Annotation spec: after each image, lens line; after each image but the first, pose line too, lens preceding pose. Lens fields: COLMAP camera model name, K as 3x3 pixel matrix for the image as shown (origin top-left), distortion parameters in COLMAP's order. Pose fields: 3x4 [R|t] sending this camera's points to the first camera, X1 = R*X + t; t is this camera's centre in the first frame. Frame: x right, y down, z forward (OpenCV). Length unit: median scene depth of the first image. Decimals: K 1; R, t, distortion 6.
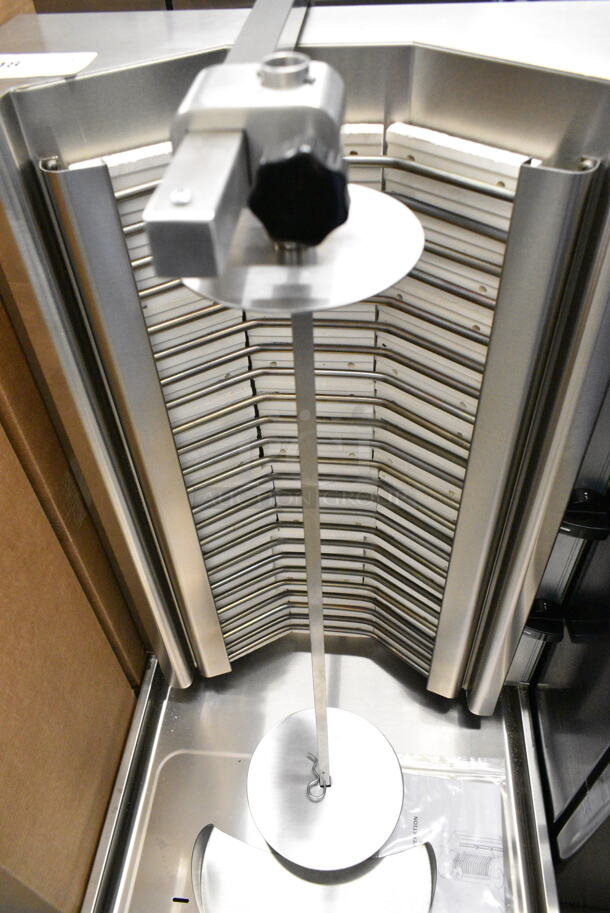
lens RADIAL K [[699.8, 0, 300.7], [0, 699.8, 453.6], [0, 0, 1]] dist [-0.019046, 0.005422]
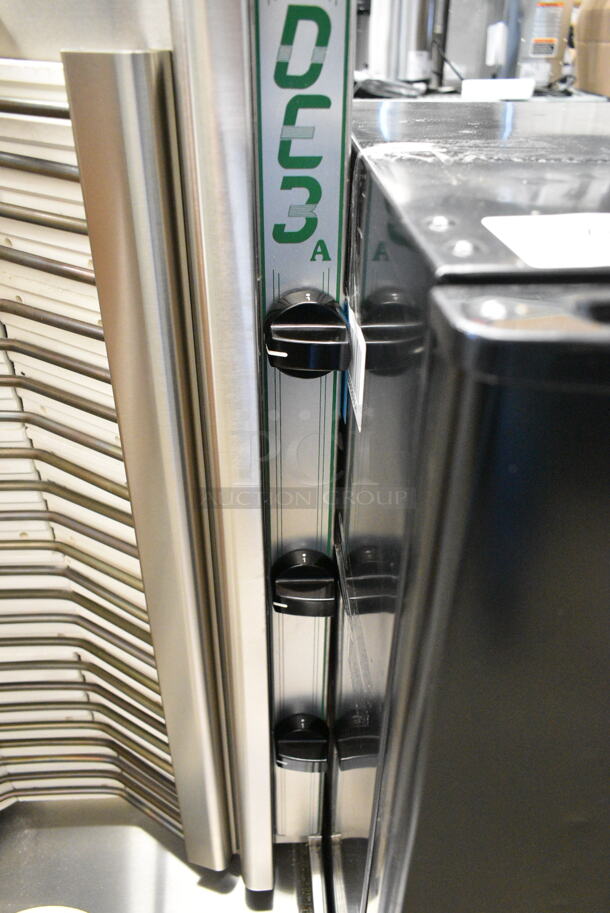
lens RADIAL K [[703.7, 0, 302.4], [0, 703.7, 456.7], [0, 0, 1]] dist [-0.014890, 0.004784]
pose [[0.986494, -0.040555, 0.158696, 0.293786], [0.073205, 0.975879, -0.205672, 0.112418], [-0.146527, 0.214511, 0.965668, 0.236761]]
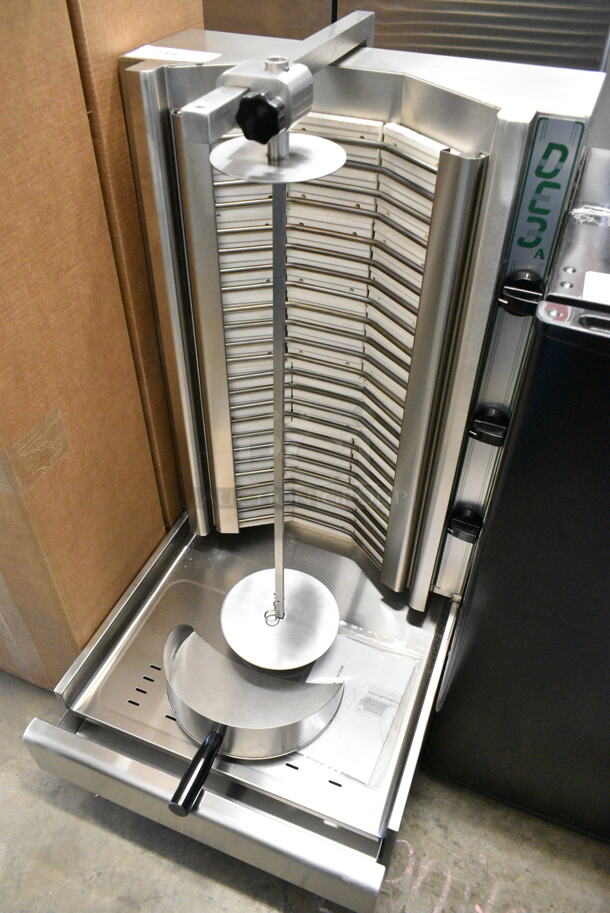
lens RADIAL K [[699.8, 0, 300.7], [0, 699.8, 453.6], [0, 0, 1]] dist [-0.019046, 0.005422]
pose [[0.958141, 0.229965, -0.170534, 0.302797], [-0.238973, 0.970430, -0.034036, 0.282122], [0.157664, 0.073365, 0.984764, -0.420943]]
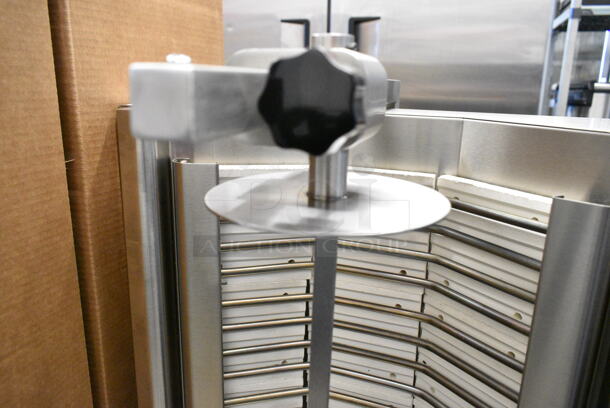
lens RADIAL K [[467.5, 0, 305.0], [0, 467.5, 204.0], [0, 0, 1]] dist [-0.019046, 0.005422]
pose [[0.966053, 0.133145, -0.221390, 0.066457], [-0.227196, 0.845787, -0.482728, 0.032848], [0.122976, 0.516640, 0.847325, 0.218699]]
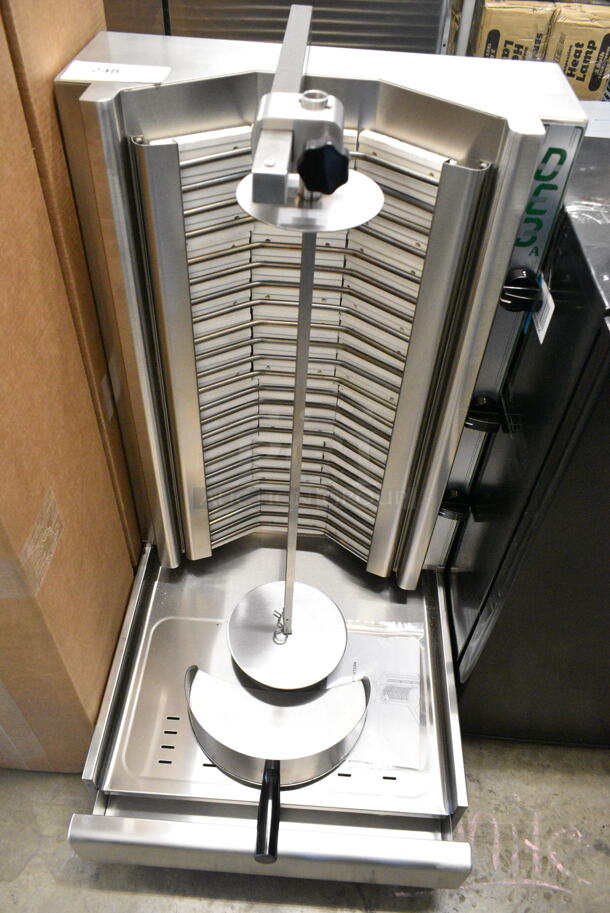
lens RADIAL K [[703.7, 0, 302.4], [0, 703.7, 456.7], [0, 0, 1]] dist [-0.014890, 0.004784]
pose [[0.995279, 0.034963, 0.090544, -0.089416], [-0.035771, 0.999333, 0.007317, 0.181368], [-0.090228, -0.010521, 0.995866, -0.407297]]
